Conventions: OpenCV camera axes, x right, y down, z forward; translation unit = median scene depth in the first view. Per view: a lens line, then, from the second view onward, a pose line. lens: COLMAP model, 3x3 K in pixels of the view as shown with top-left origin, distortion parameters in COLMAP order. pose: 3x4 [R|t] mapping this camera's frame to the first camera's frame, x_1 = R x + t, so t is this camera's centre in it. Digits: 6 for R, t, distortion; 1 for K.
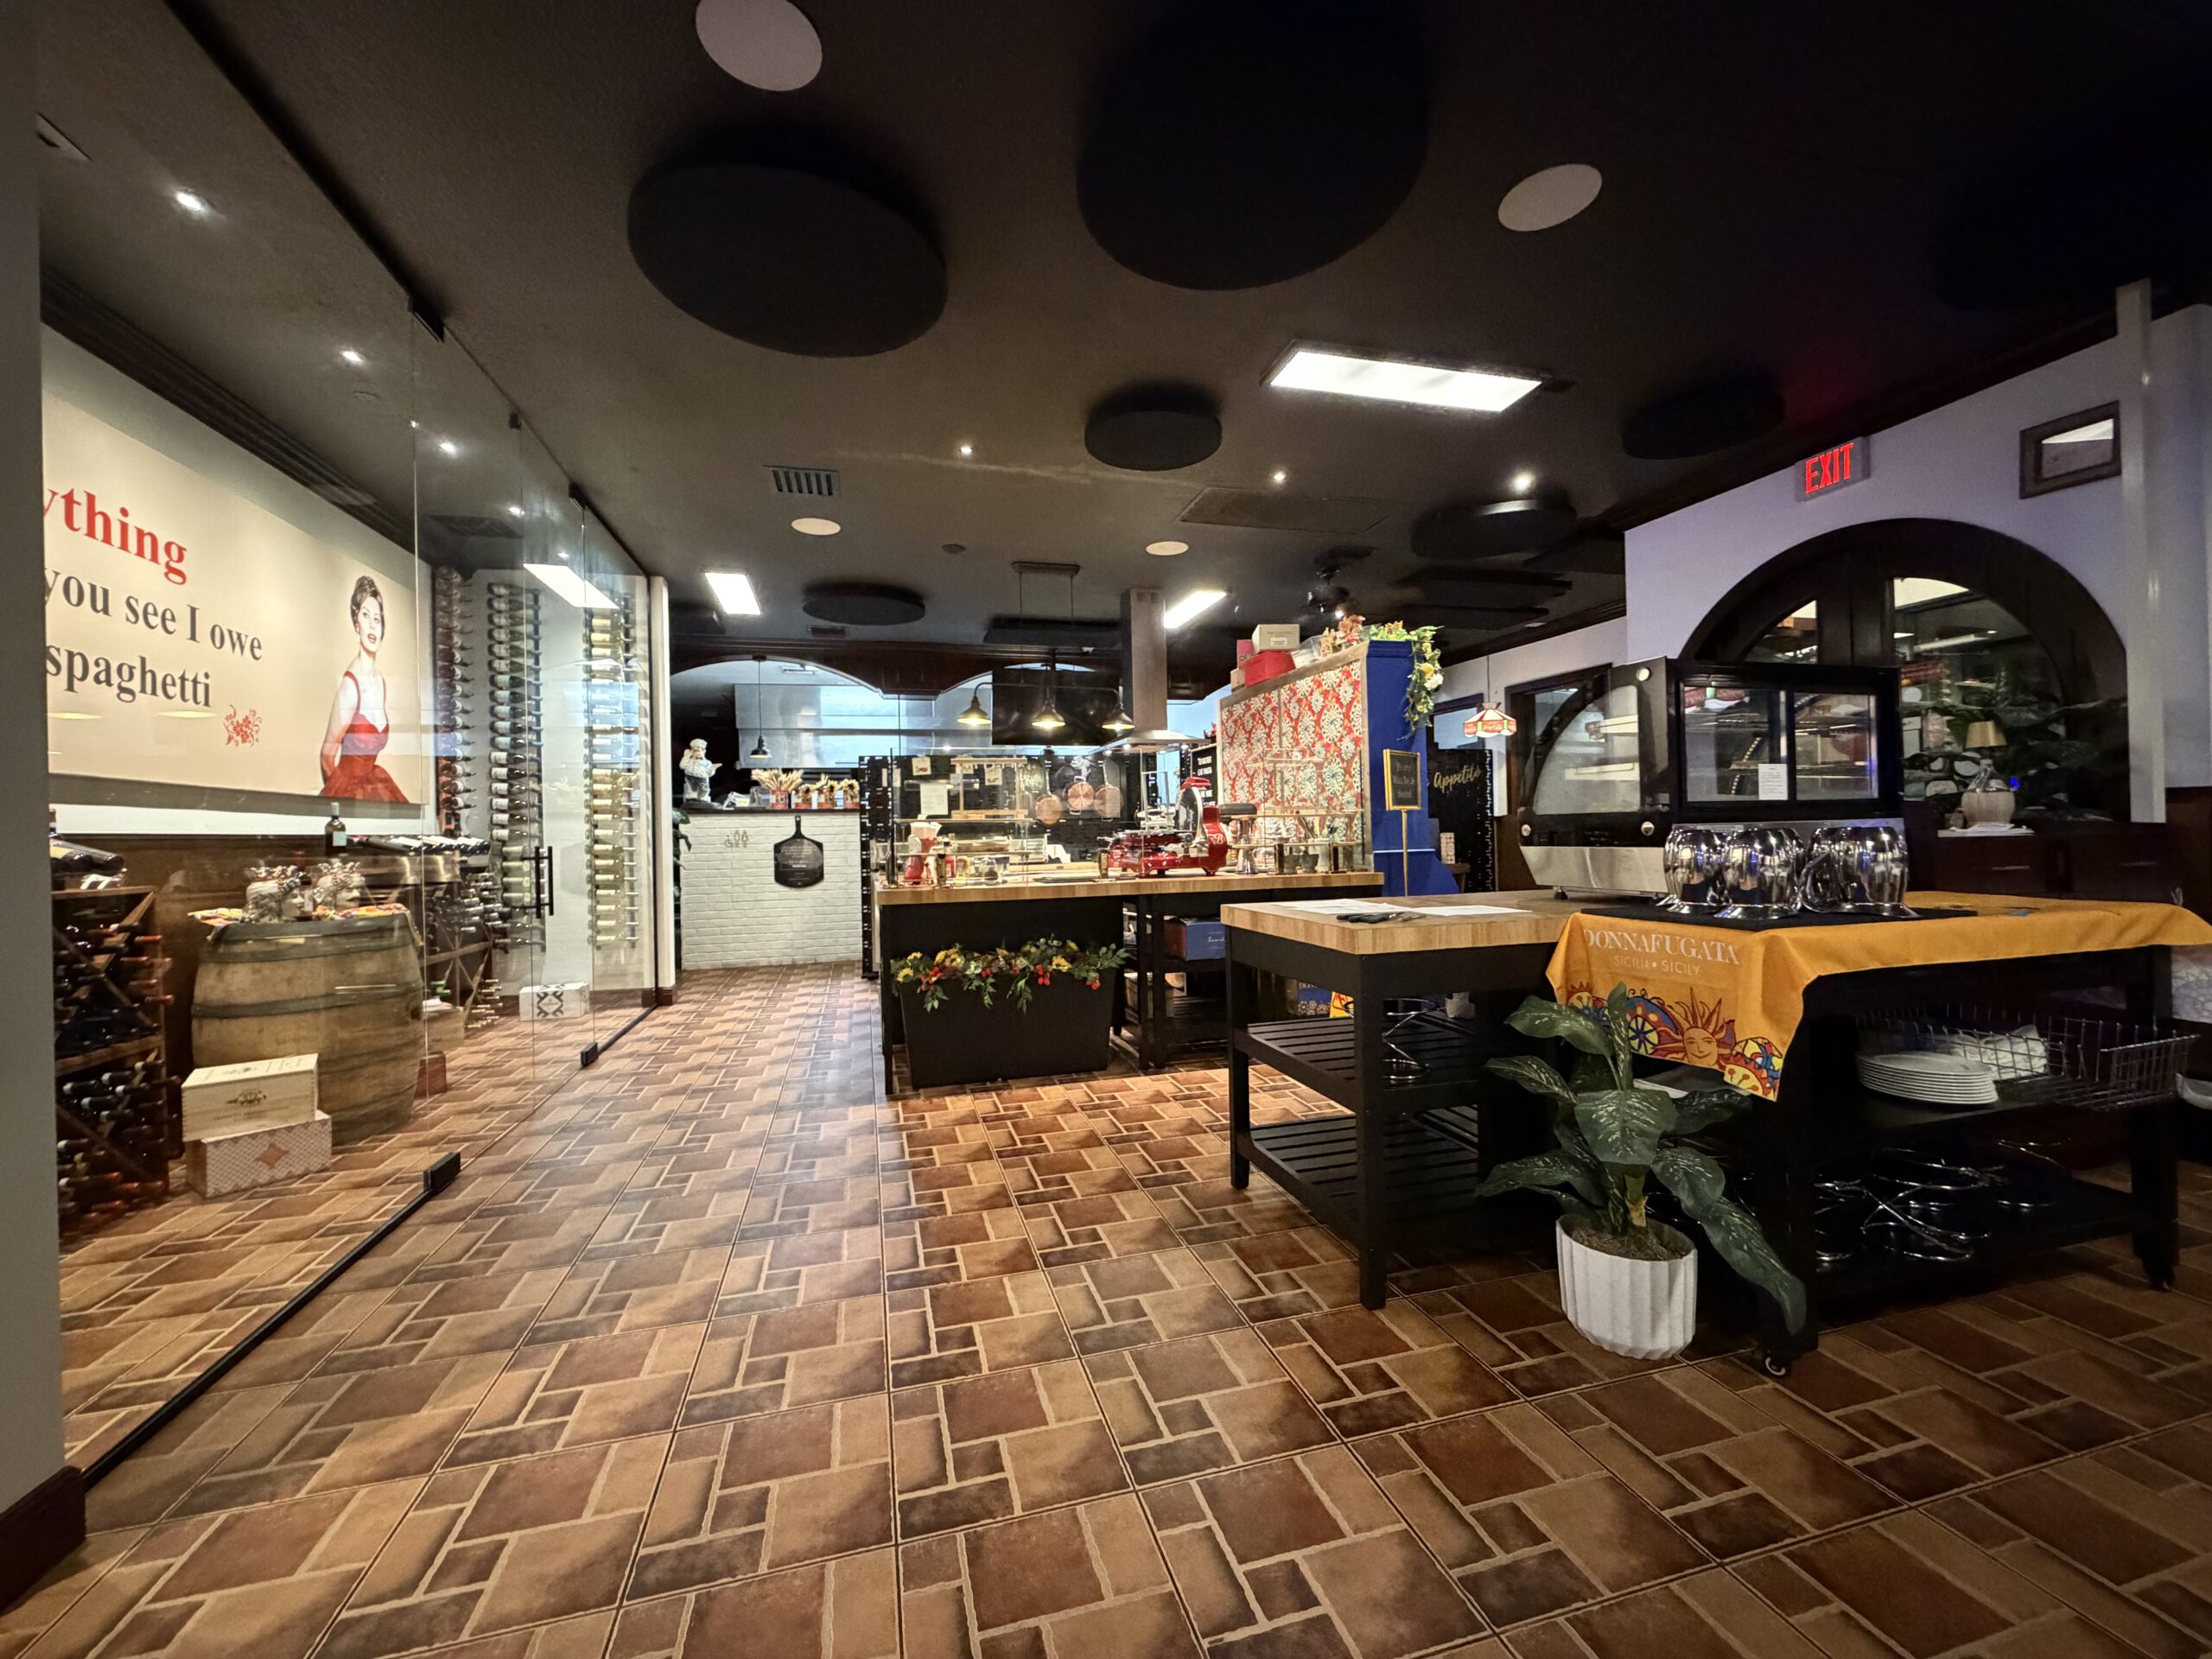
lens RADIAL K [[879.0, 0, 1099.4], [0, 879.0, 827.7], [0, 0, 1]] dist [0.000901, -0.000039]
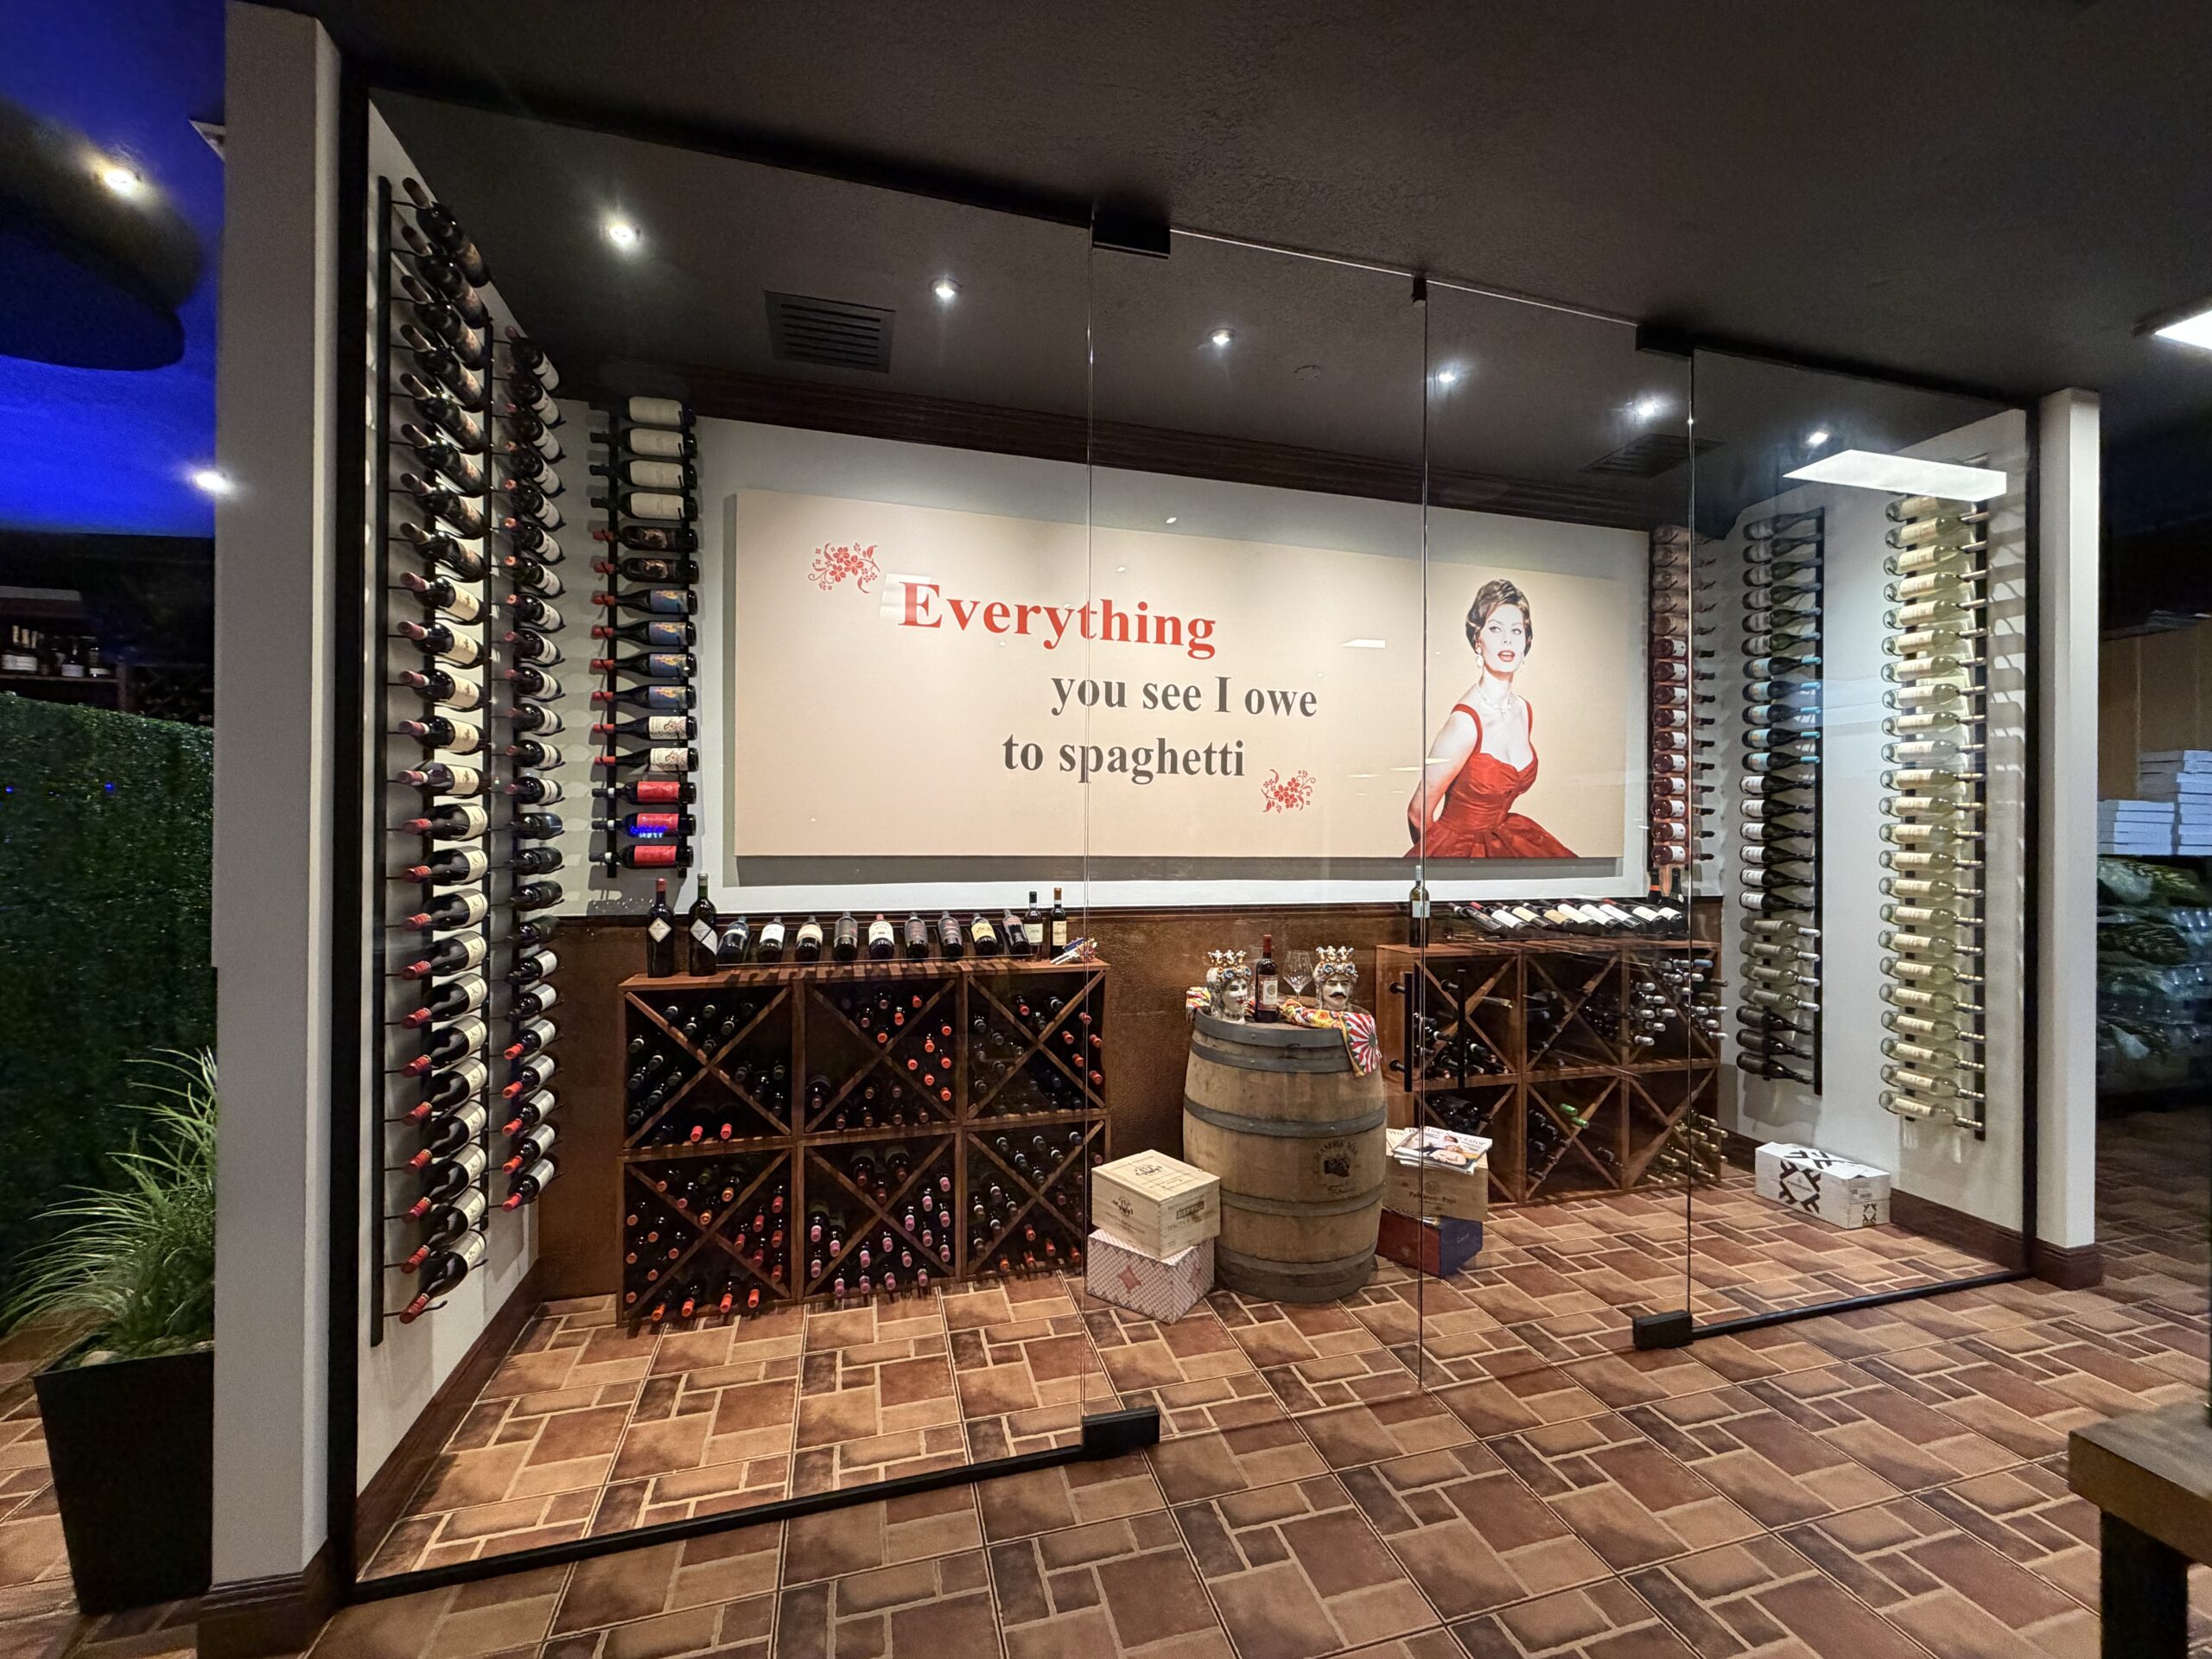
lens RADIAL K [[879.0, 0, 1099.4], [0, 879.0, 827.7], [0, 0, 1]] dist [0.000901, -0.000039]
pose [[0.006054, 0.017104, -0.999835, -0.034674], [-0.001715, 0.999852, 0.017094, -0.099540], [0.999980, 0.001611, 0.006082, 0.869127]]
